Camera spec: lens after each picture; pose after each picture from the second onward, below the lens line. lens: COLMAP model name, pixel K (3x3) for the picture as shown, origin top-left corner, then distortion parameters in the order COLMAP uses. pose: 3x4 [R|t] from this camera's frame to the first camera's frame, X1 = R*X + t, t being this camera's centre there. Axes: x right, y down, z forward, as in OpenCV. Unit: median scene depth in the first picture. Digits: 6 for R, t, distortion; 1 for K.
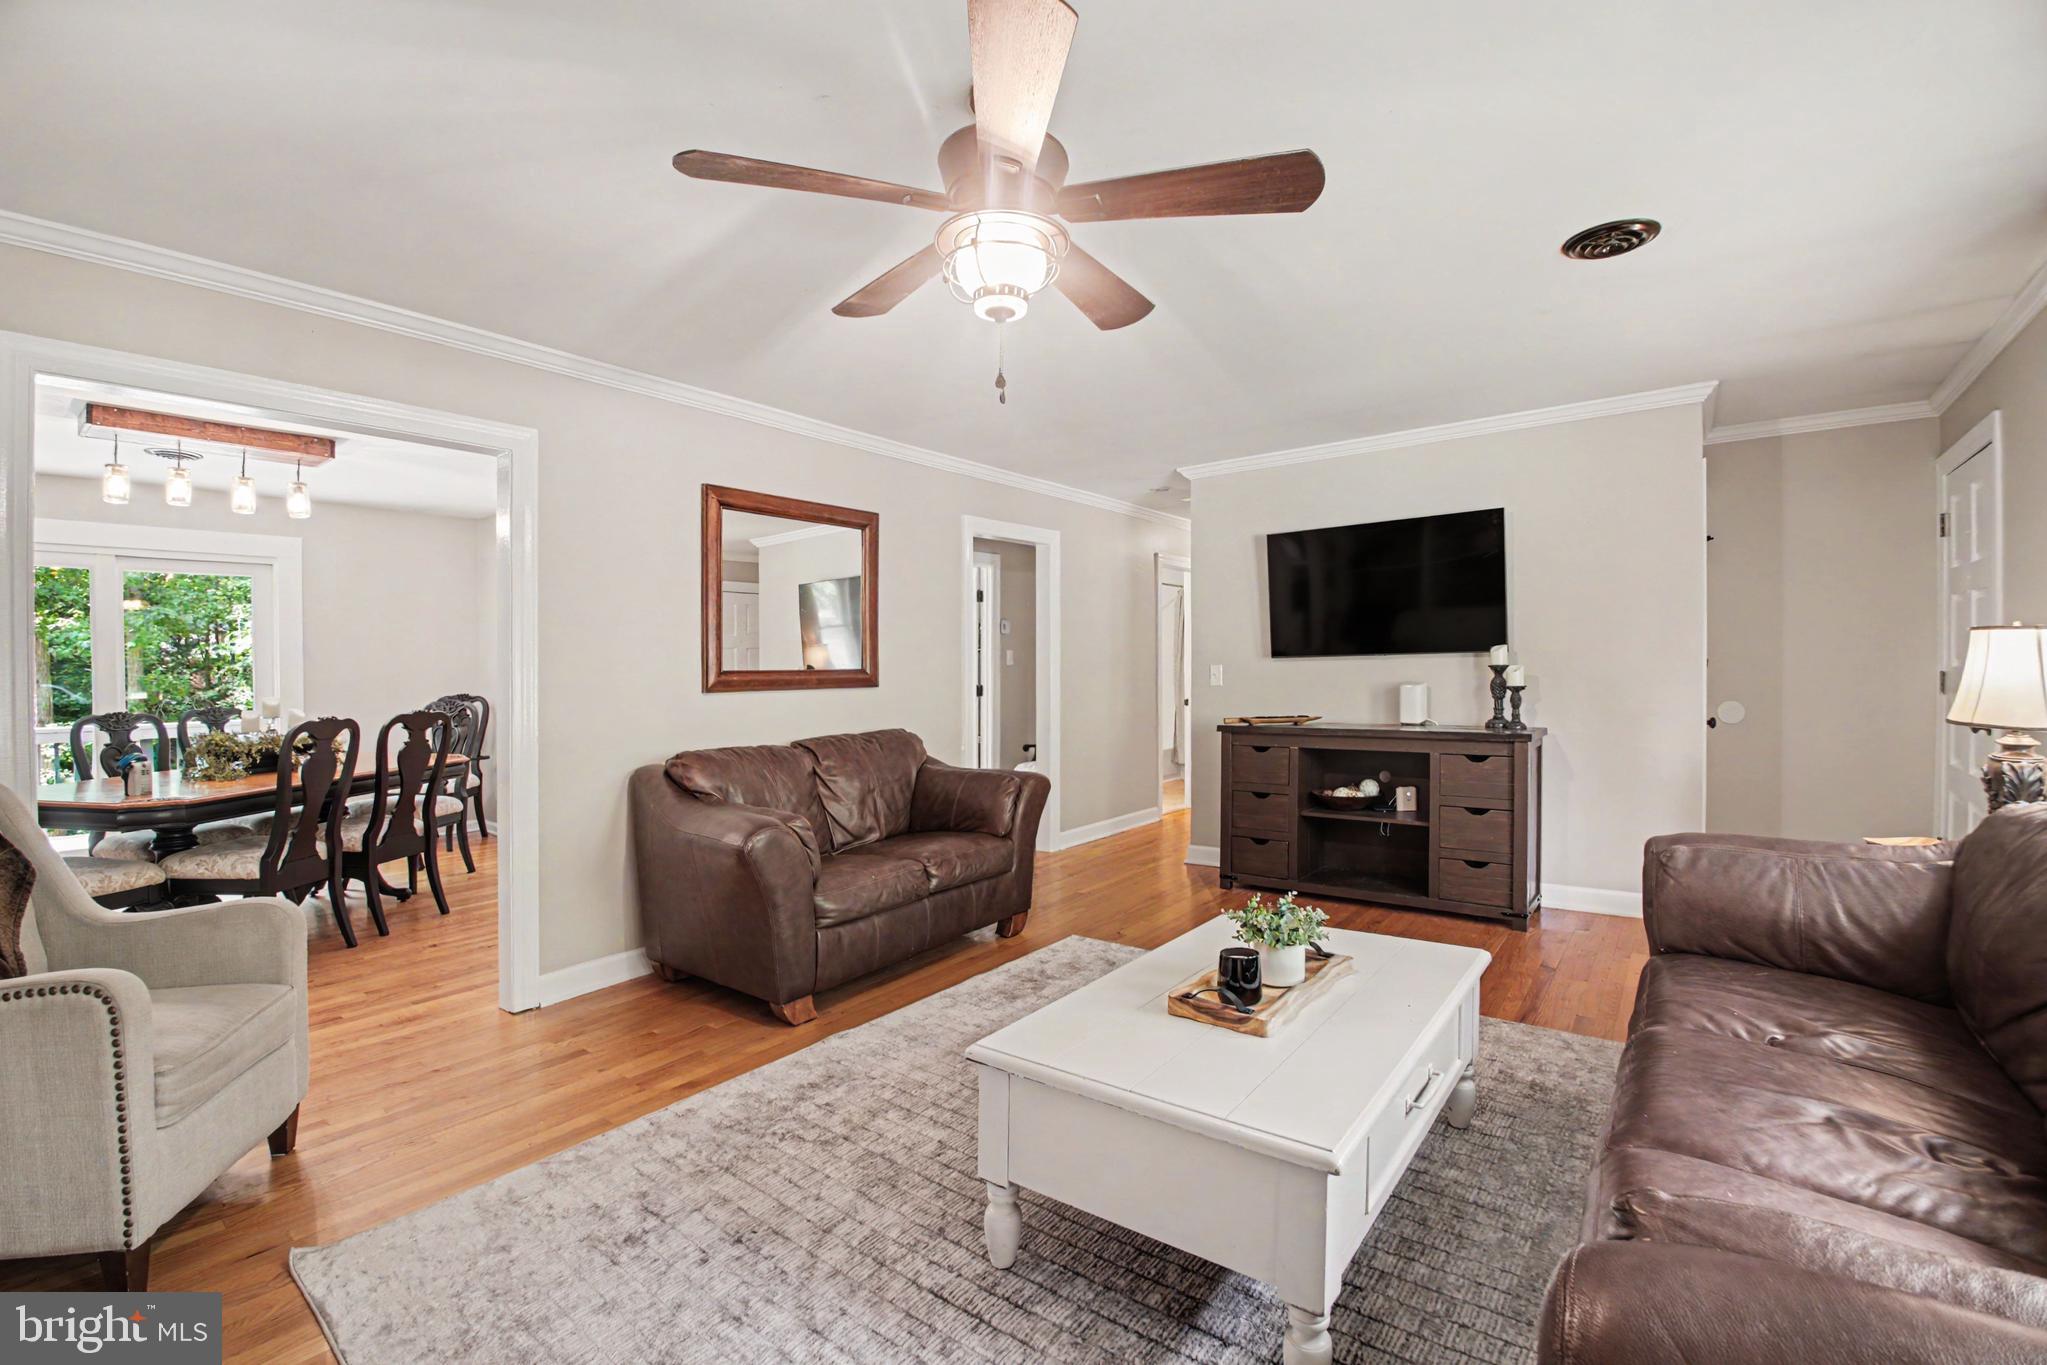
lens RADIAL K [[928.3, 0, 1025.9], [0, 928.3, 691.8], [0, 0, 1]] dist [0.019146, -0.000222]
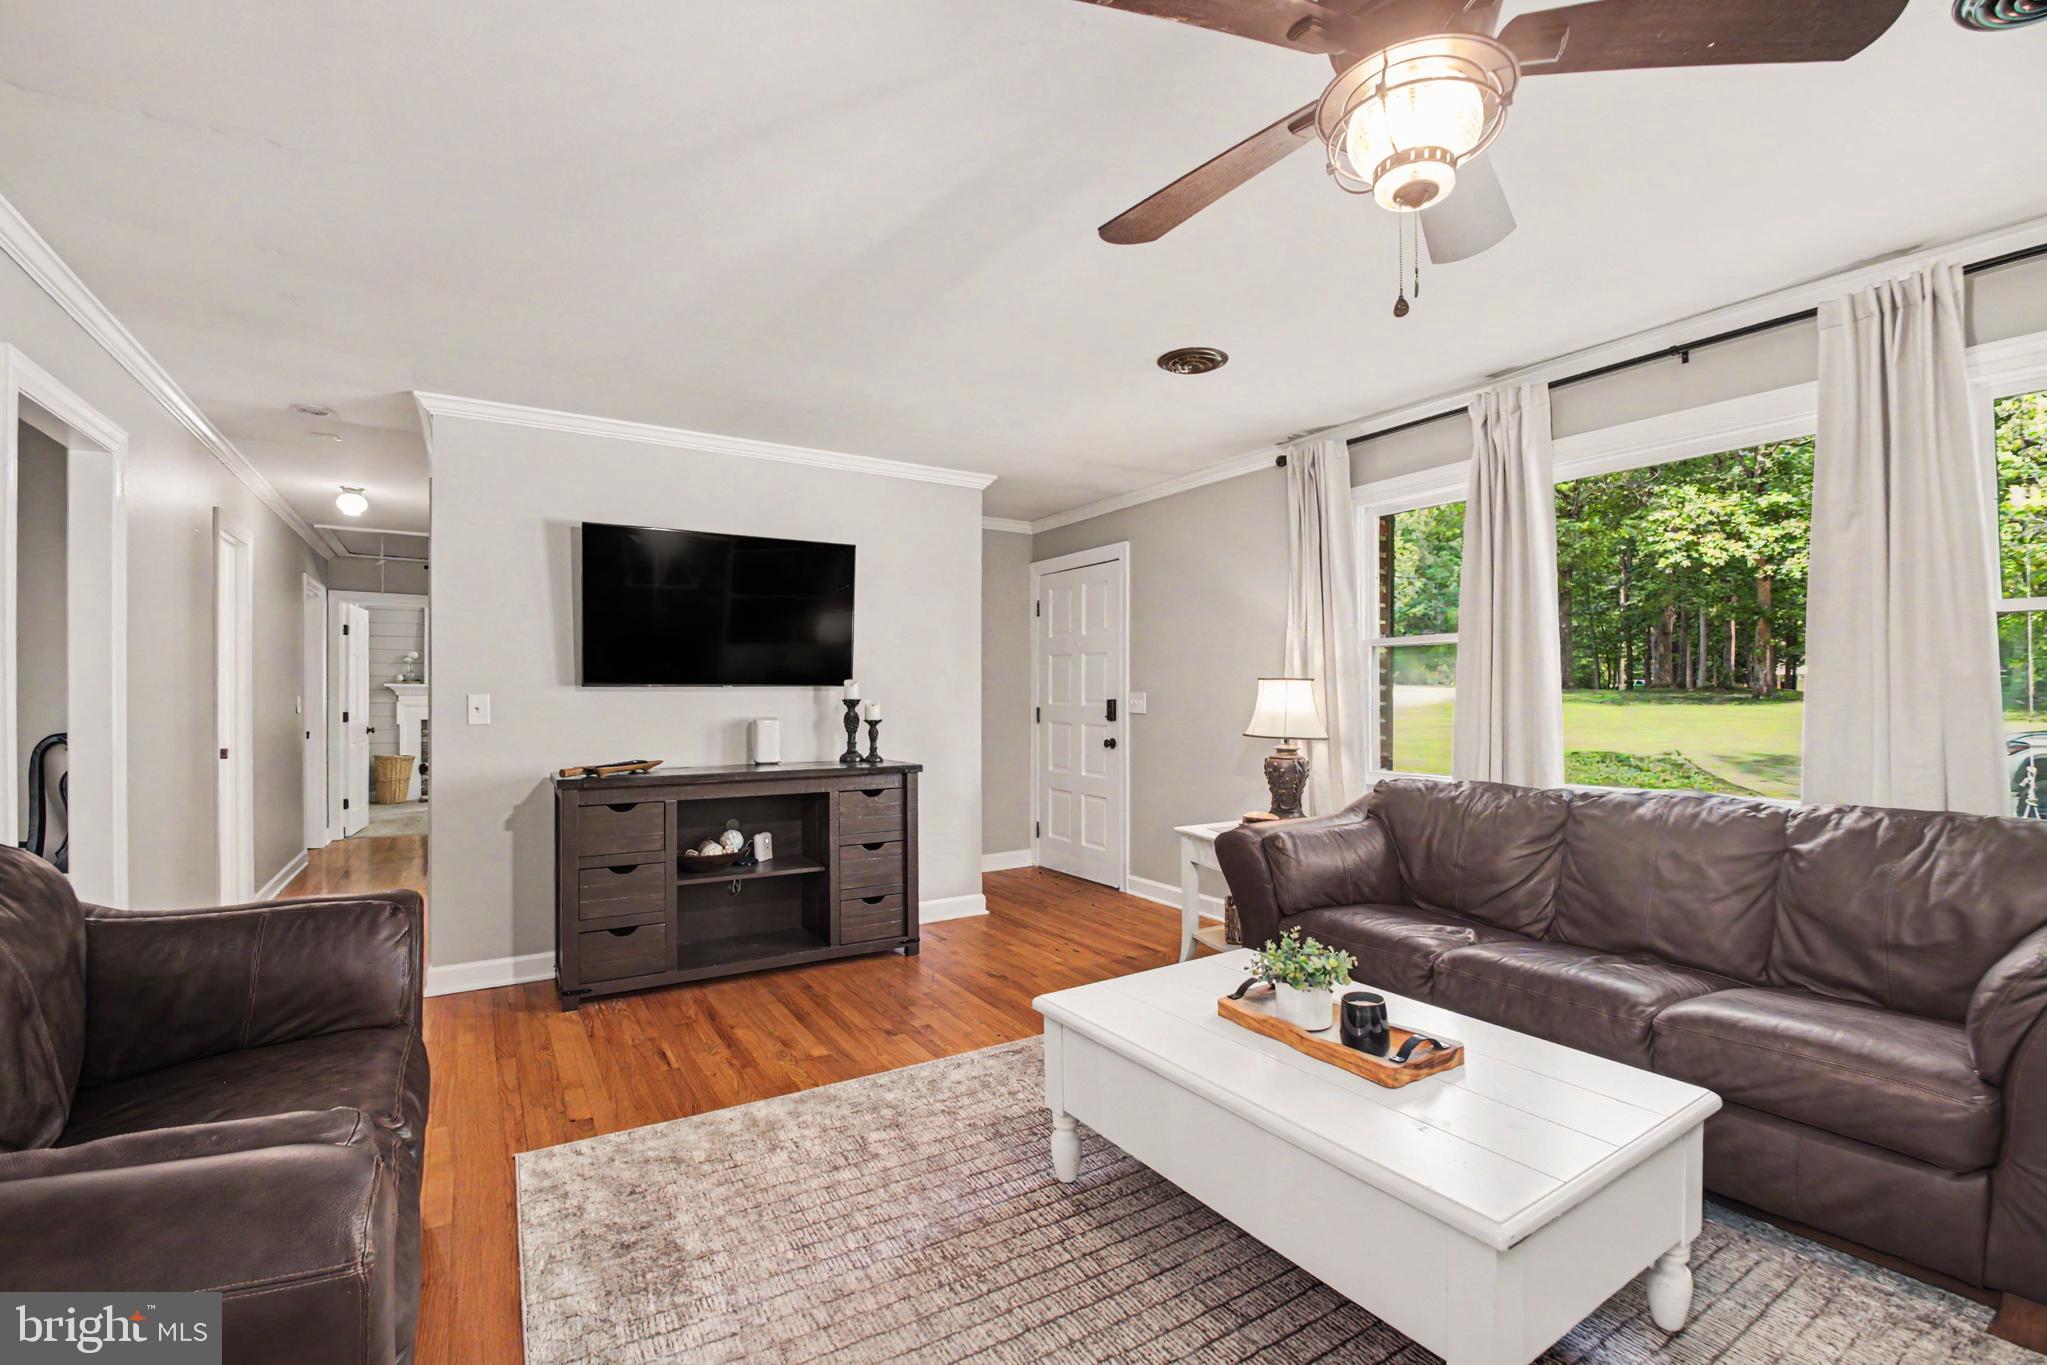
lens RADIAL K [[928.3, 0, 1025.9], [0, 928.3, 691.8], [0, 0, 1]] dist [0.019146, -0.000222]
pose [[0.369080, 0.021199, 0.929156, -0.356922], [0.017100, 0.999416, -0.029595, -0.003881], [-0.929240, 0.026811, 0.368502, 0.453887]]
